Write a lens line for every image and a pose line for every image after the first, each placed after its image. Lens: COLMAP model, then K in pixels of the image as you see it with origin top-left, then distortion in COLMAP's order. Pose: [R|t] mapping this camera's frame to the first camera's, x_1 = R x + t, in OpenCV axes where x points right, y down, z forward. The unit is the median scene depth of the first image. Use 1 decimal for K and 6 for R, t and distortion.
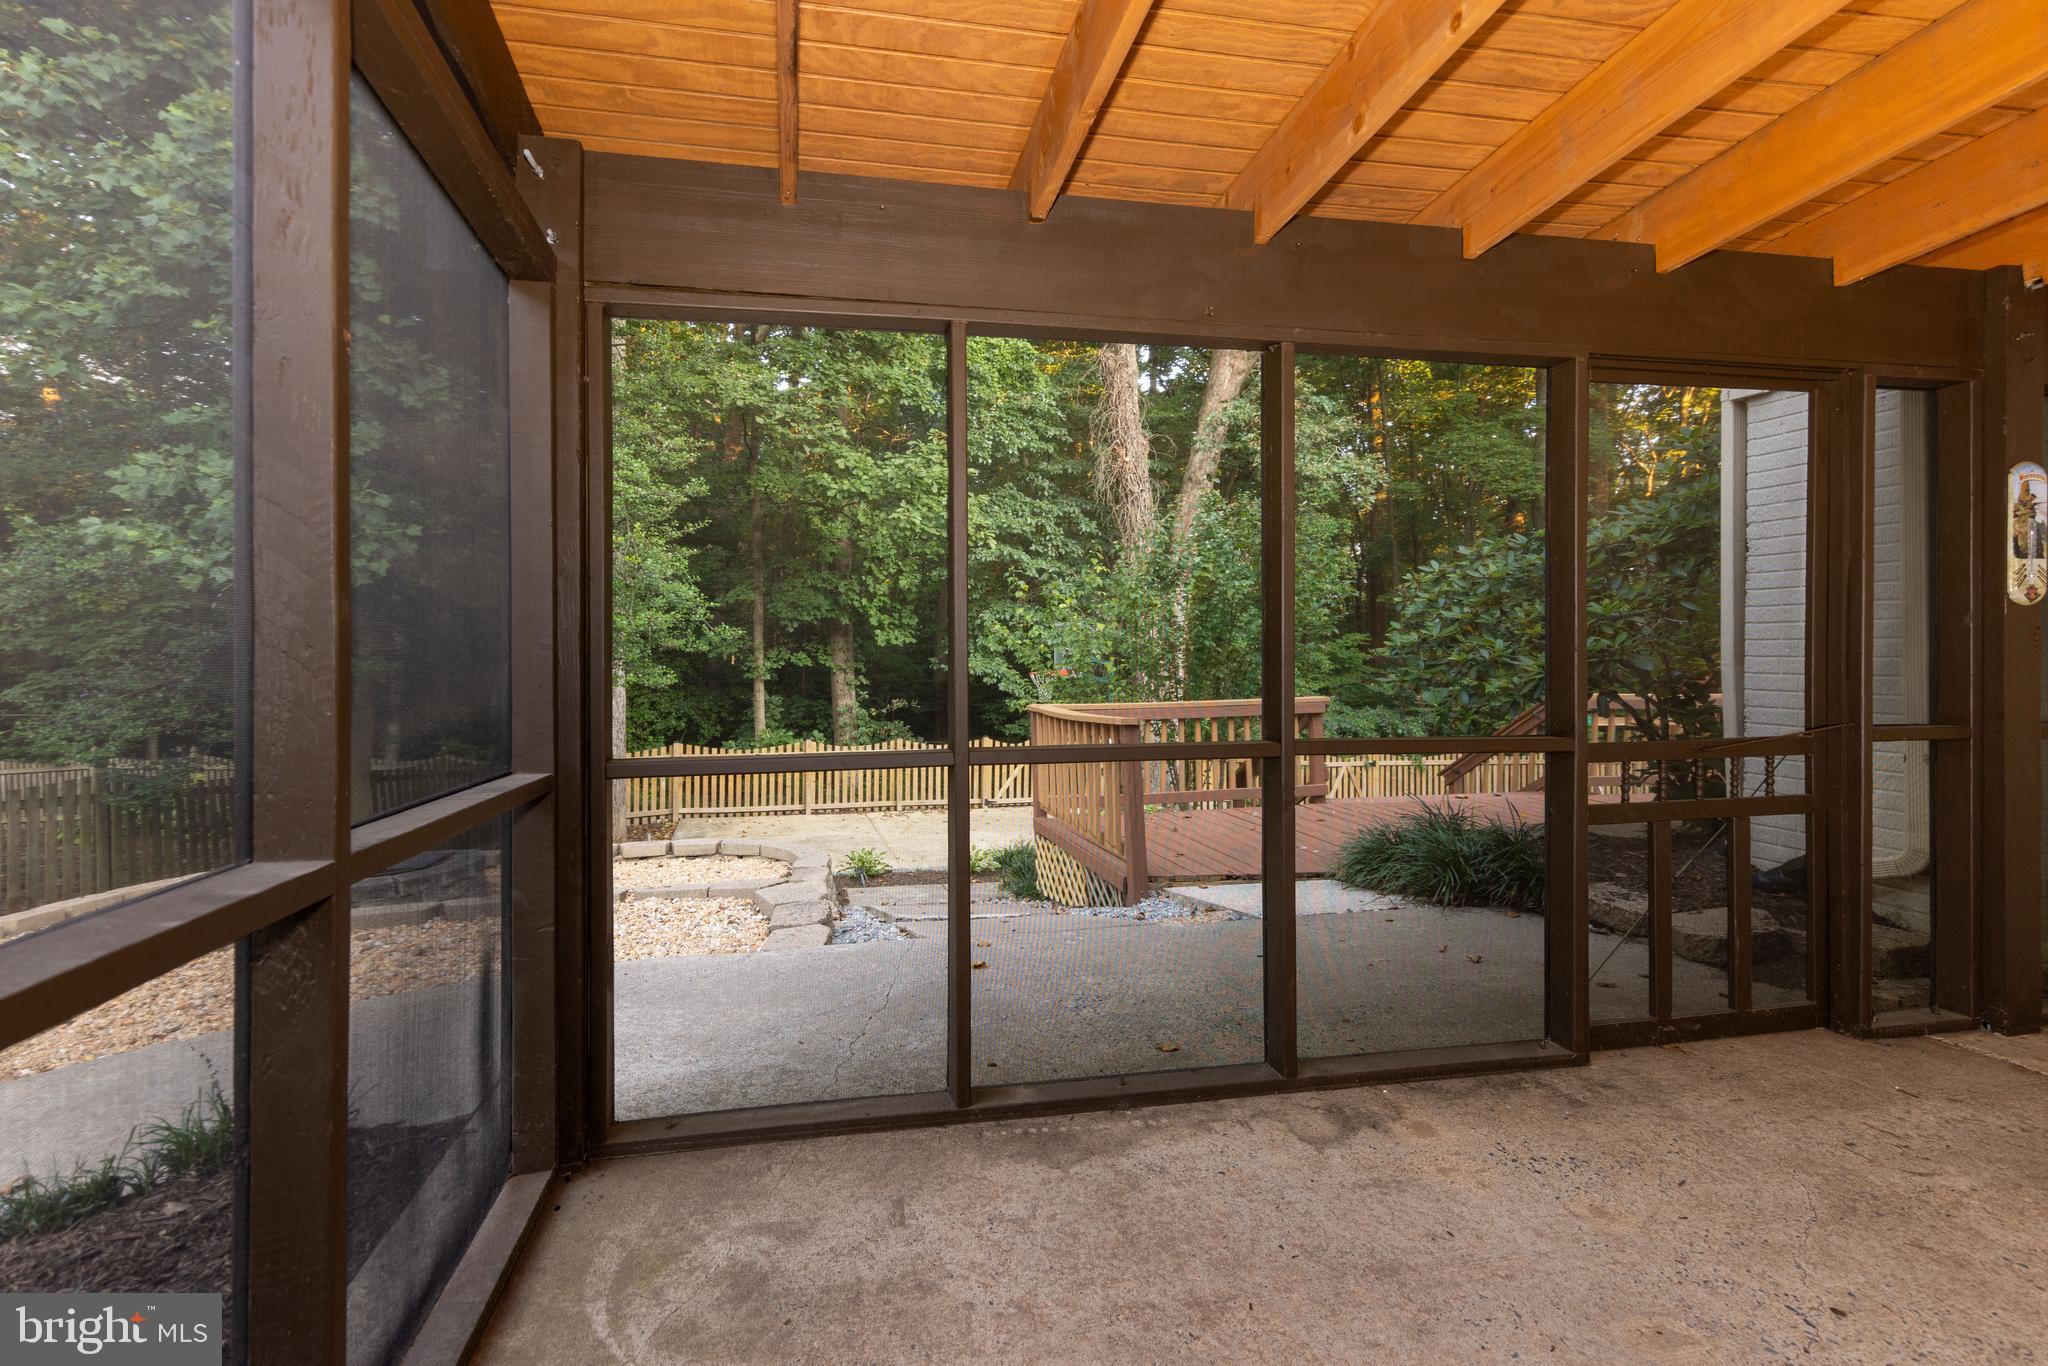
lens RADIAL K [[925.7, 0, 1025.0], [0, 925.7, 662.4], [0, 0, 1]] dist [0.005963, -0.000561]
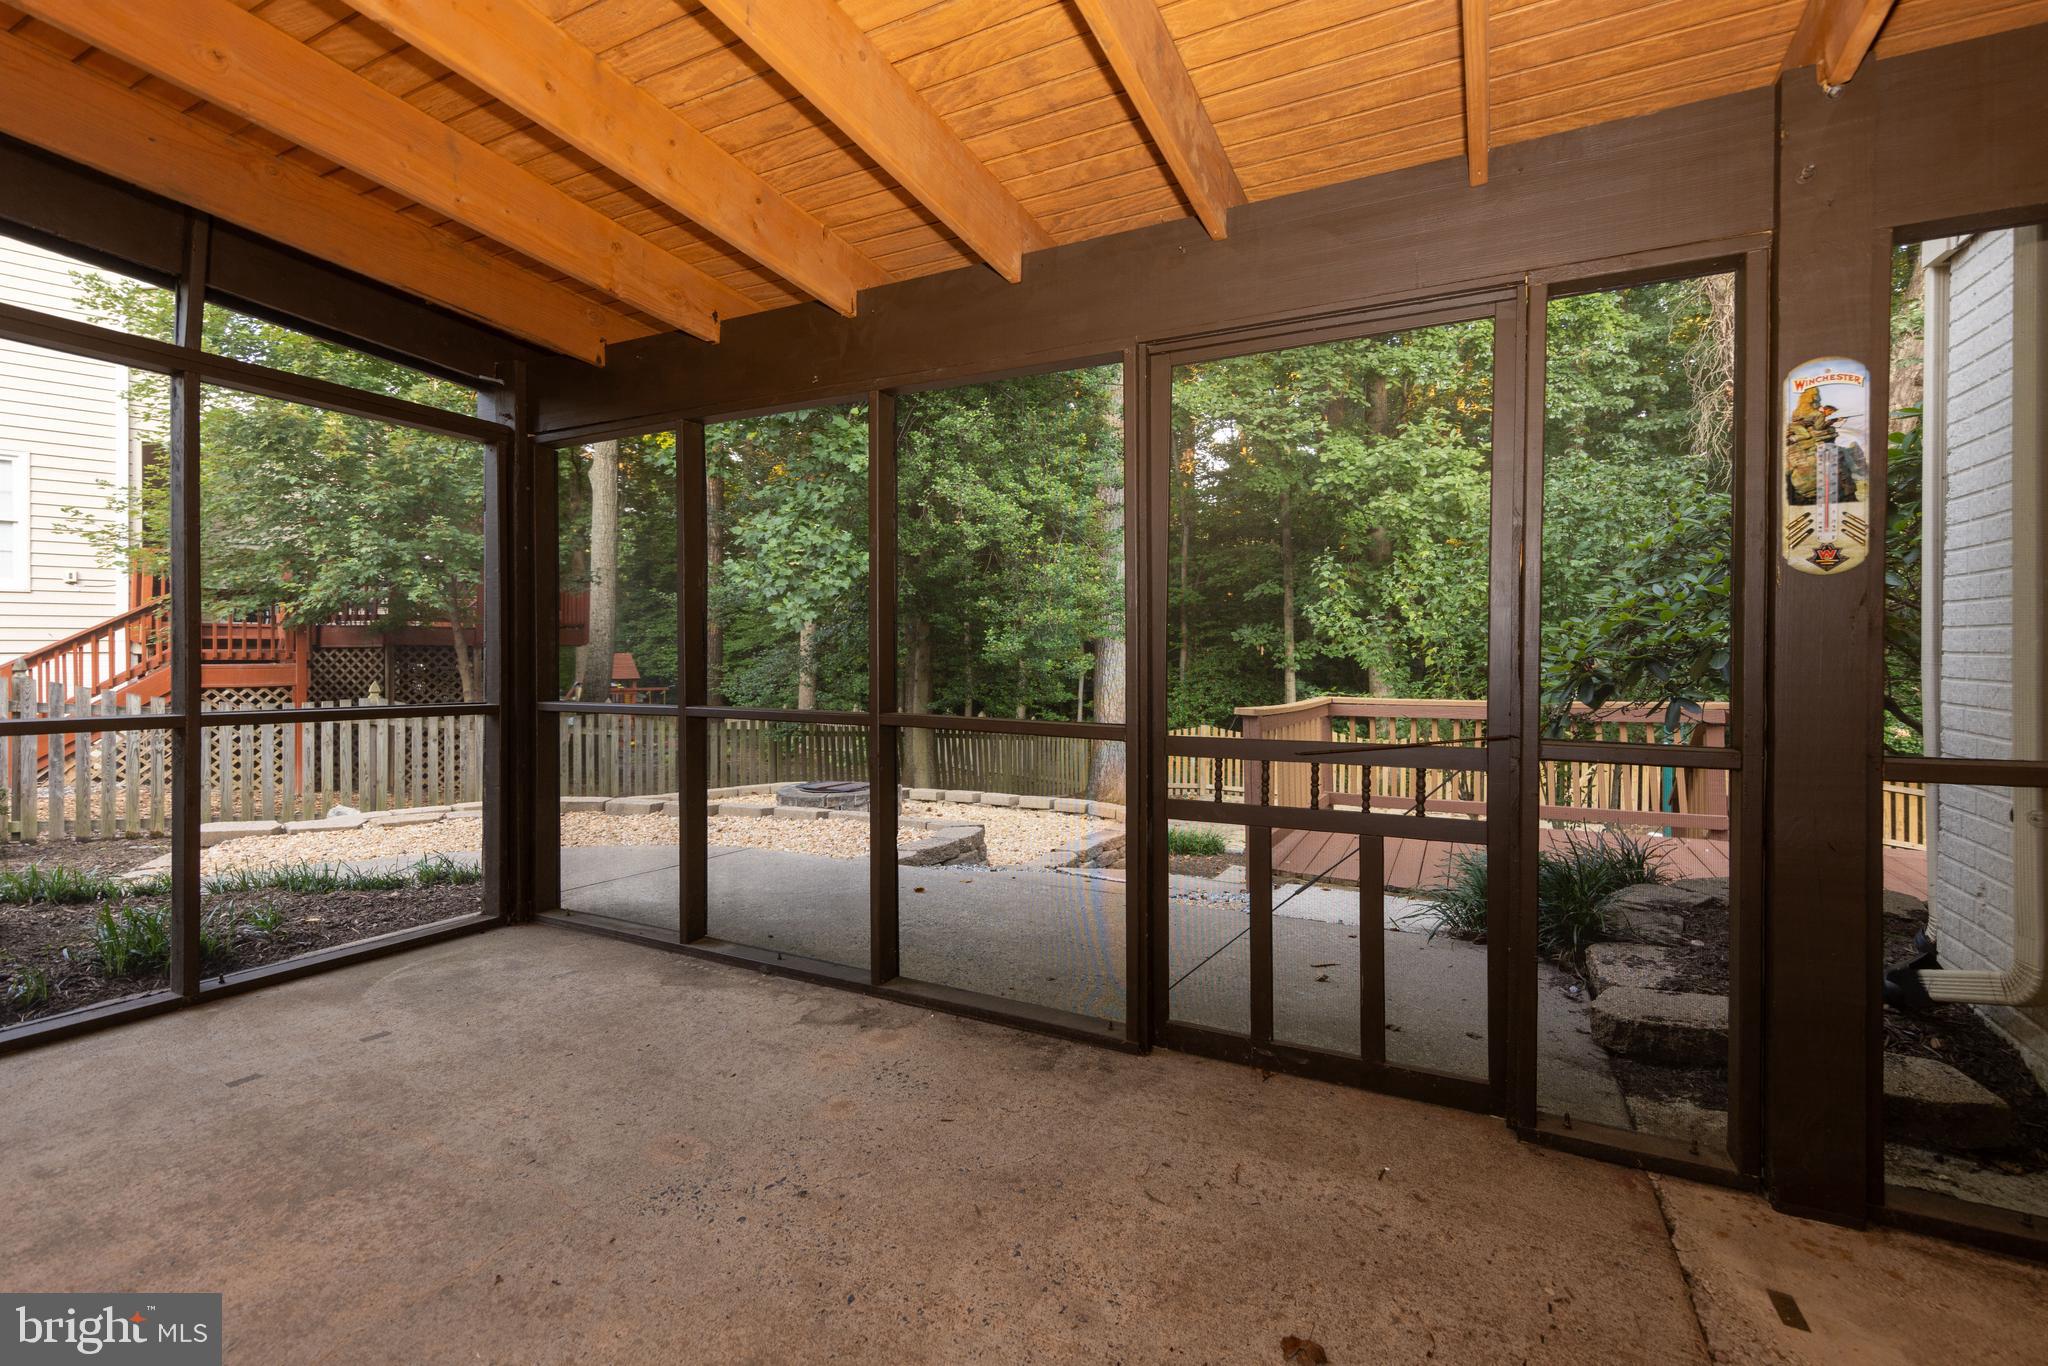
lens RADIAL K [[925.7, 0, 1078.2], [0, 925.7, 665.1], [0, 0, 1]] dist [0.005963, -0.000561]
pose [[0.794818, 0.018083, -0.606578, 1.292581], [-0.010917, 0.999820, 0.015502, -0.002519], [0.606749, -0.005699, 0.794873, 0.188241]]
